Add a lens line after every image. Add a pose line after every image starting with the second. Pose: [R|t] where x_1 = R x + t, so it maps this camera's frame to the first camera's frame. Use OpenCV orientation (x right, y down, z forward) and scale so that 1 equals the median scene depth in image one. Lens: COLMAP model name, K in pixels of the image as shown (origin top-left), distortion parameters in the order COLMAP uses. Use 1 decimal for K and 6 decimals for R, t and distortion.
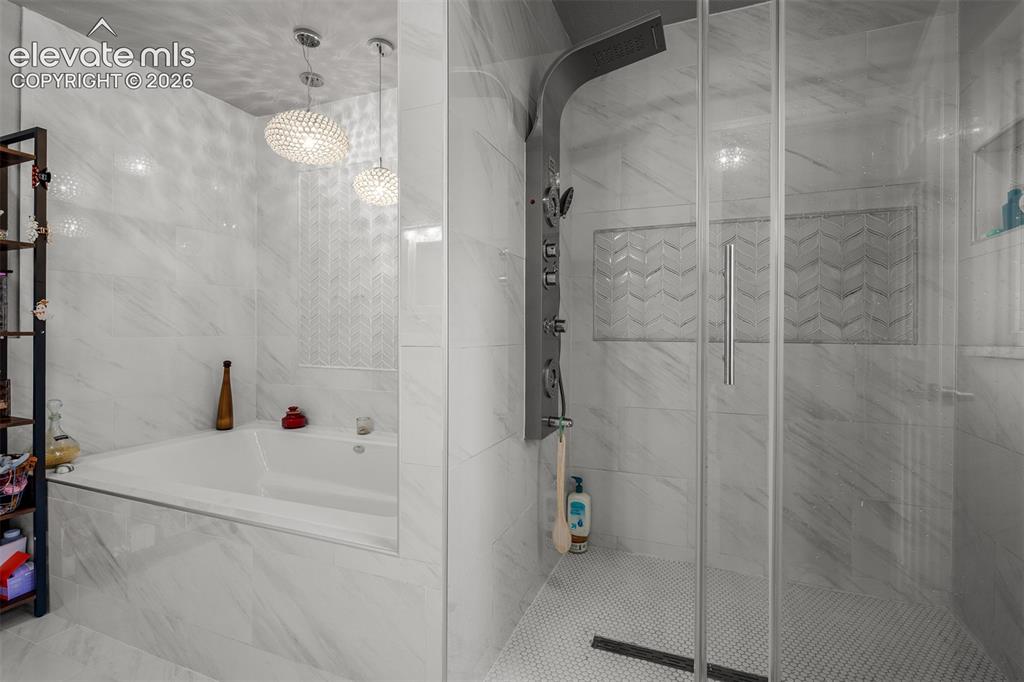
lens RADIAL K [[484.5, 0, 503.9], [0, 484.5, 330.2], [0, 0, 1]] dist [0.000391, -0.000323]
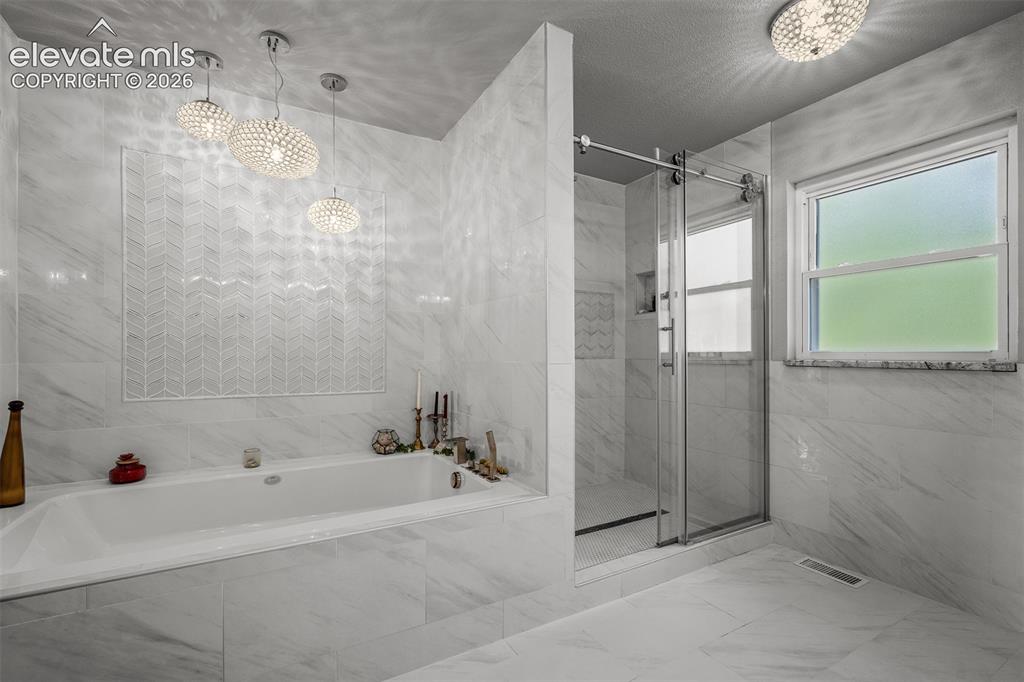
lens RADIAL K [[455.7, 0, 507.5], [0, 455.7, 352.5], [0, 0, 1]] dist [-0.001832, -0.000886]
pose [[0.614099, -0.004669, 0.789215, -0.655791], [0.003437, 0.999989, 0.003242, -0.003412], [-0.789221, 0.000722, 0.614109, 0.087230]]
